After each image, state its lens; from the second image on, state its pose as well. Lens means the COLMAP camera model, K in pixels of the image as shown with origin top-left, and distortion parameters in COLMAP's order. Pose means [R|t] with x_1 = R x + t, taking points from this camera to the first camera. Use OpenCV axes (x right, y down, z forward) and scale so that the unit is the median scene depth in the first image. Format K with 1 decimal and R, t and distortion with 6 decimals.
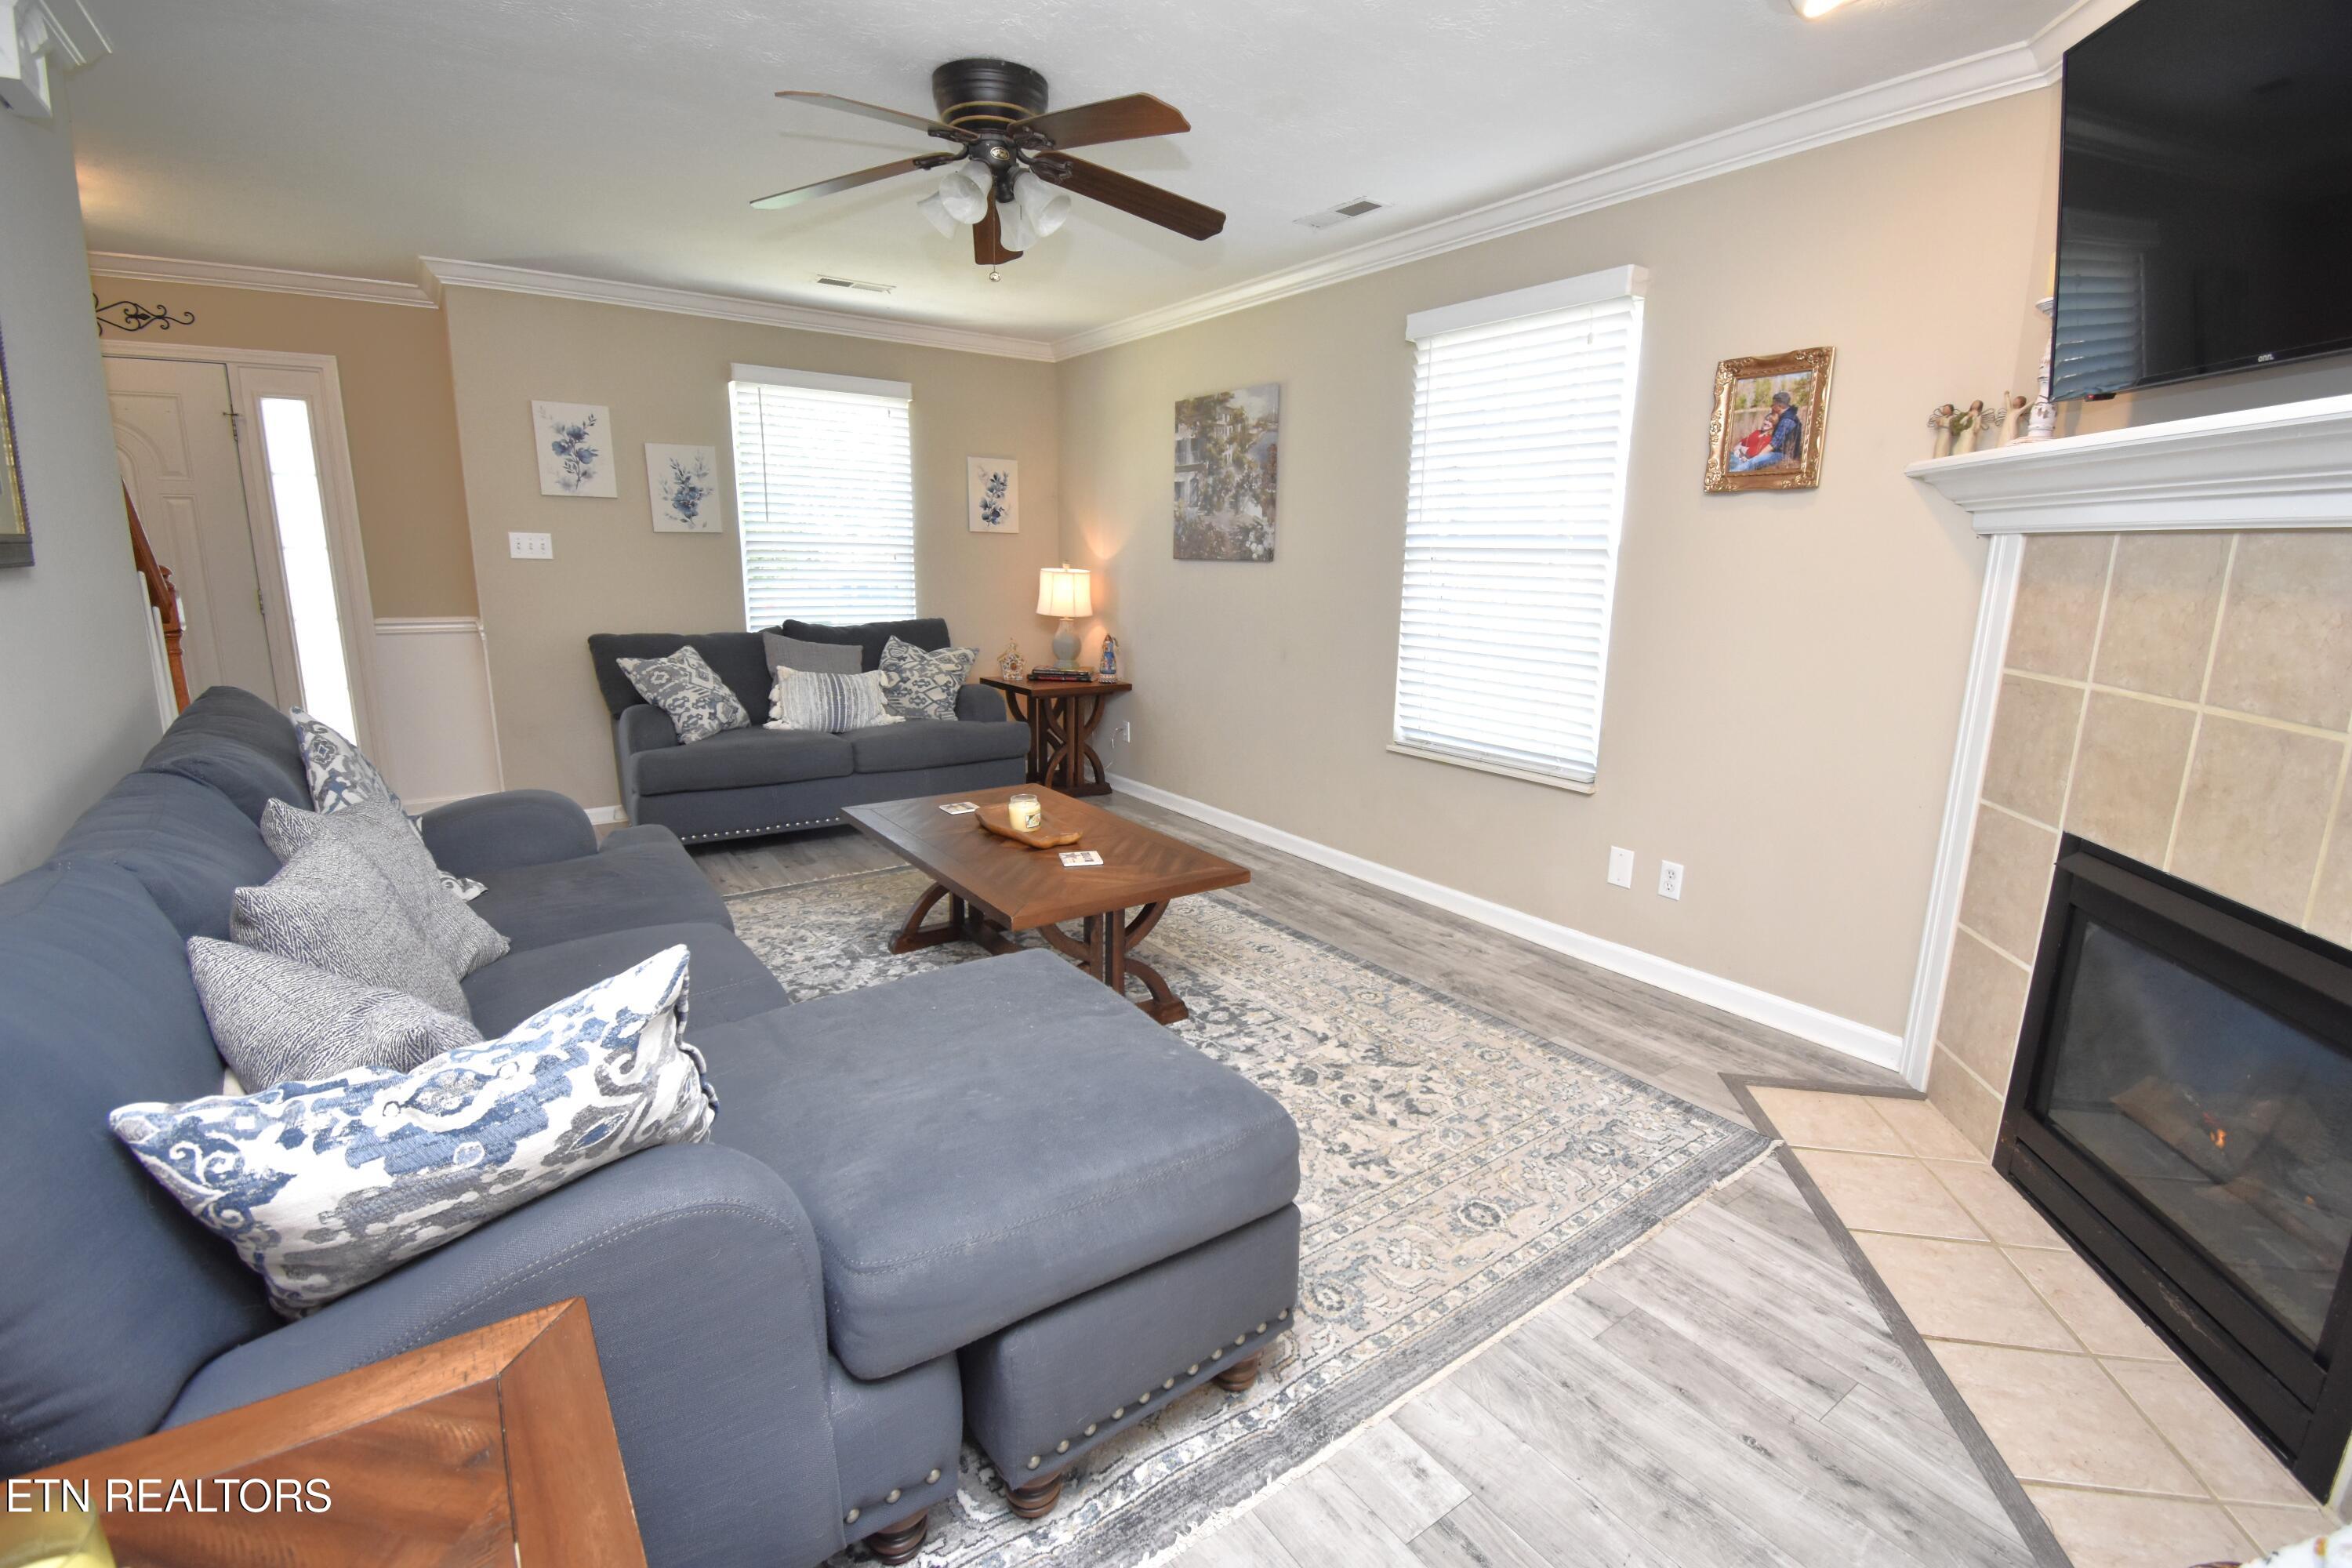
lens RADIAL K [[1040.9, 0, 1184.8], [0, 1040.9, 787.7], [0, 0, 1]] dist [-0.002714, 0.000286]
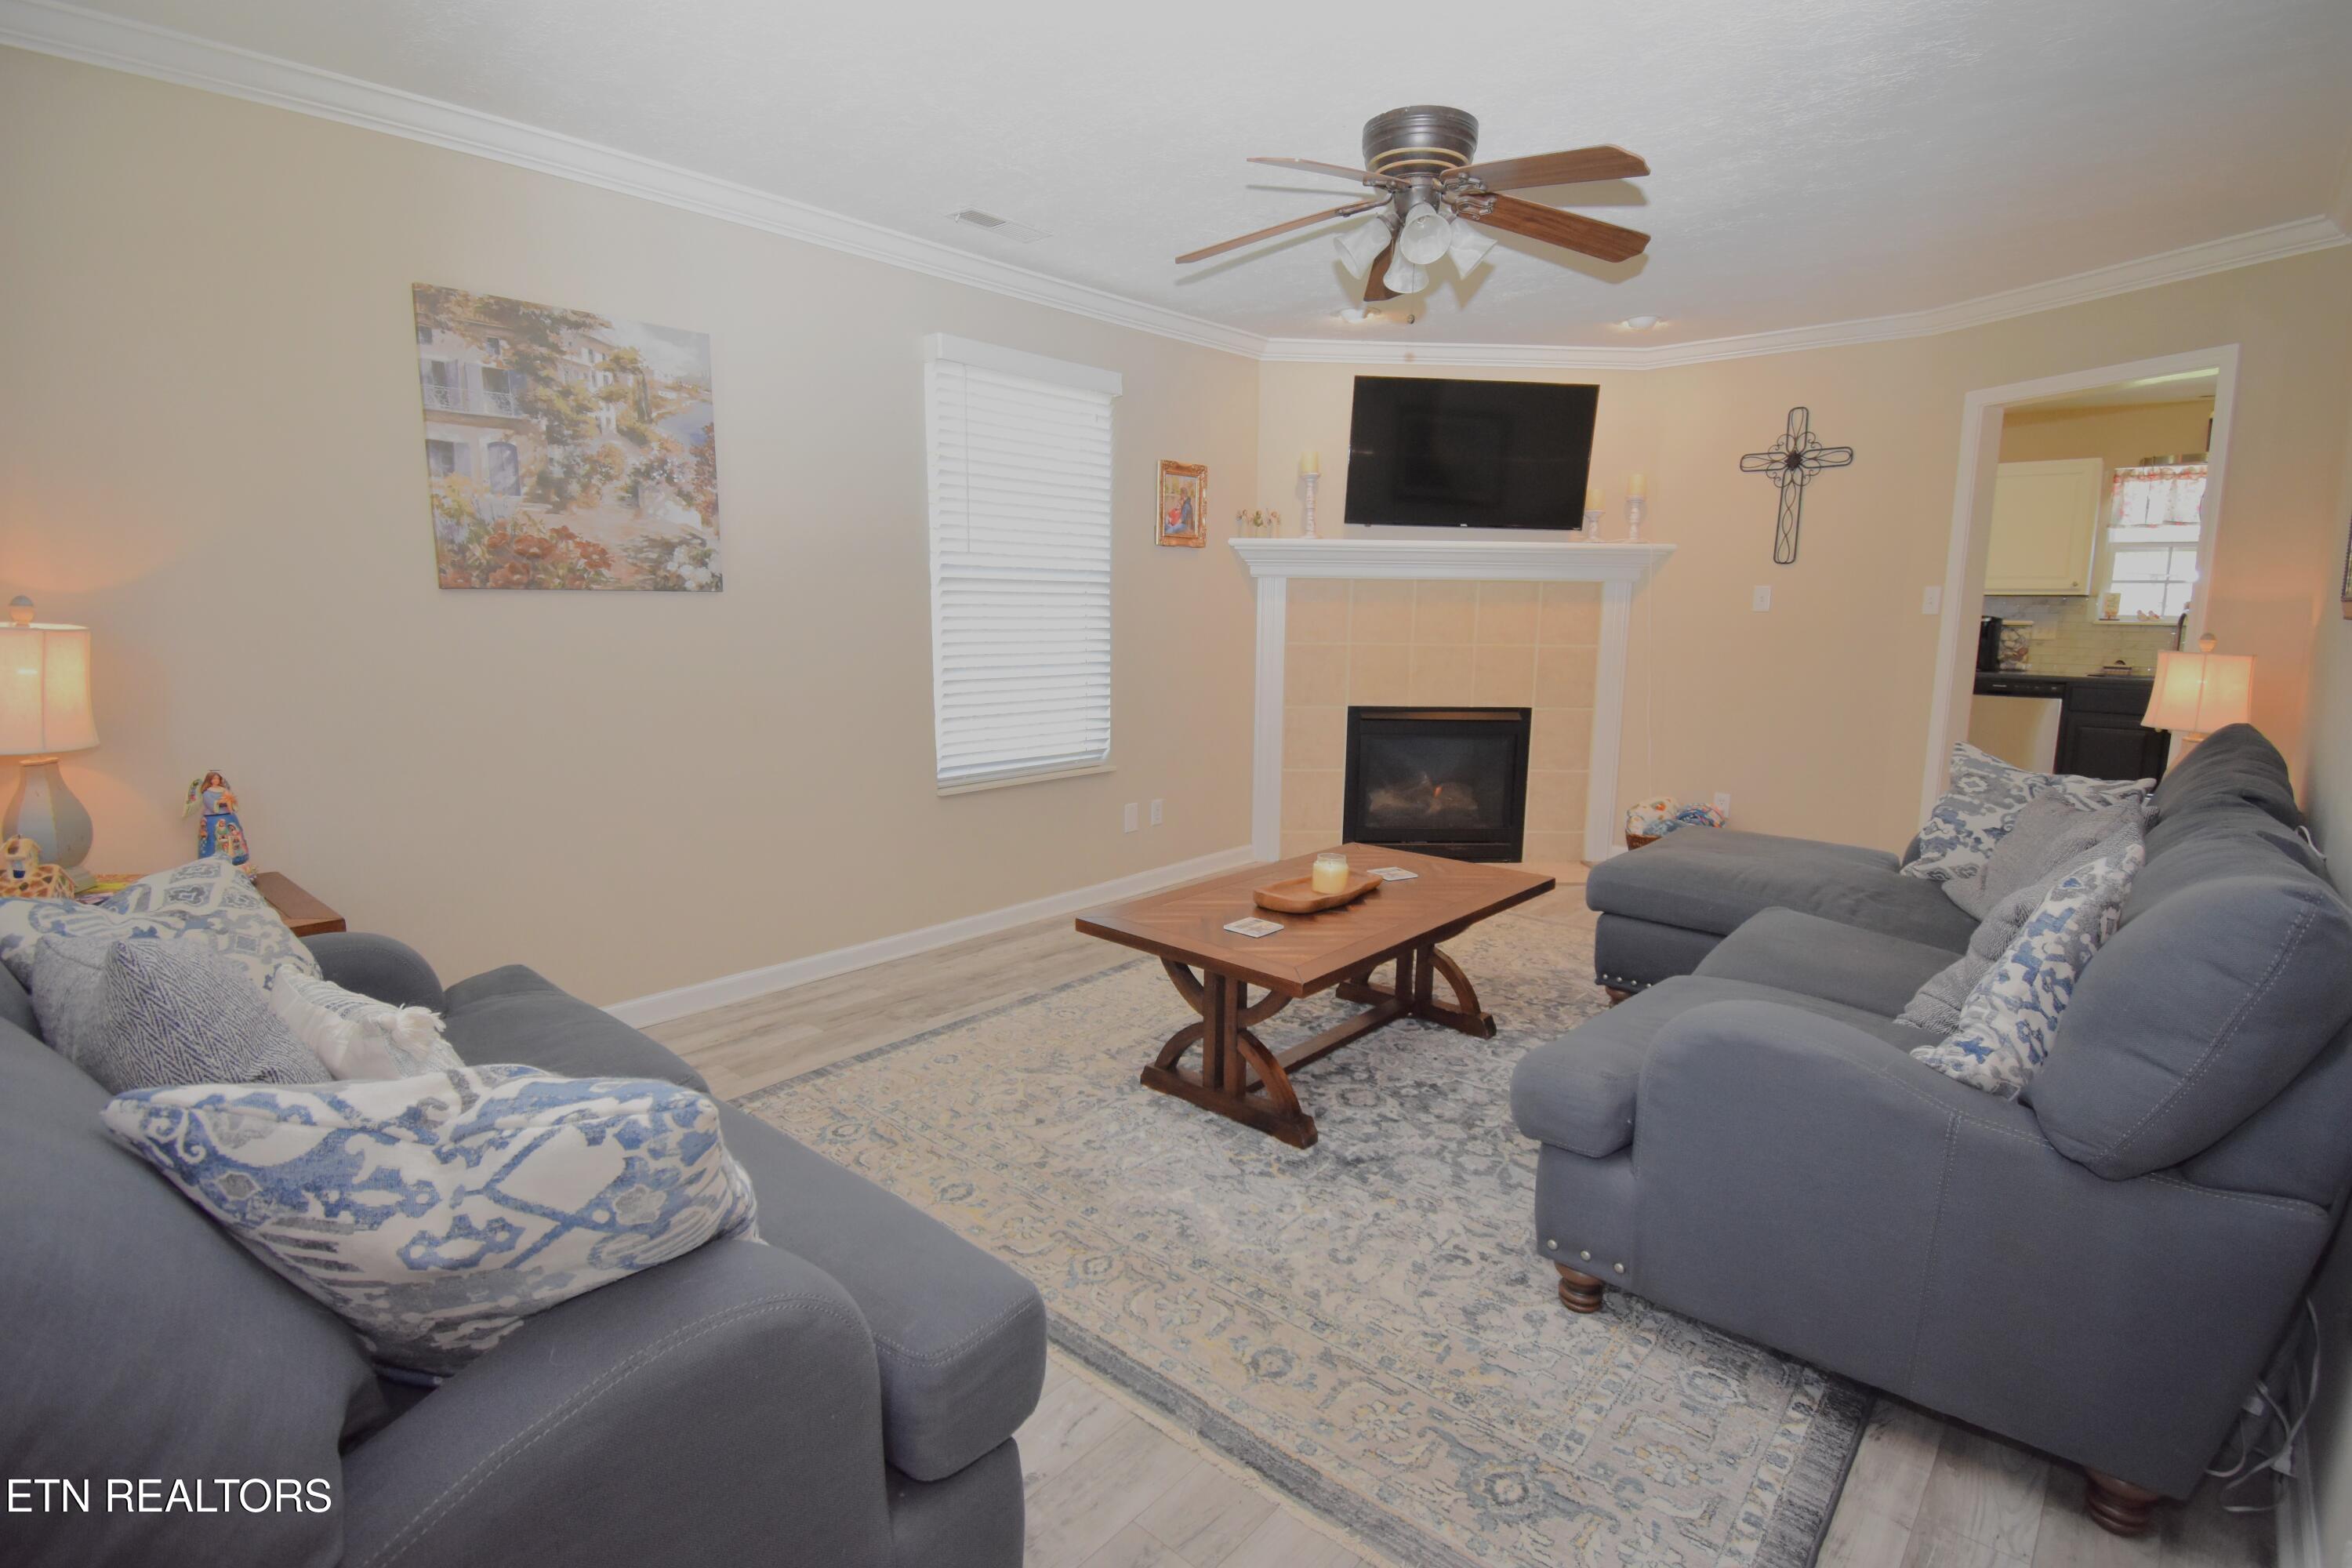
lens RADIAL K [[1141.8, 0, 1176.9], [0, 1141.8, 779.4], [0, 0, 1]] dist [0.002247, 0.000372]
pose [[-0.228789, -0.171206, 0.958303, -0.725657], [0.197184, 0.955857, 0.217846, -0.203627], [-0.953296, 0.238802, -0.184930, 0.877988]]
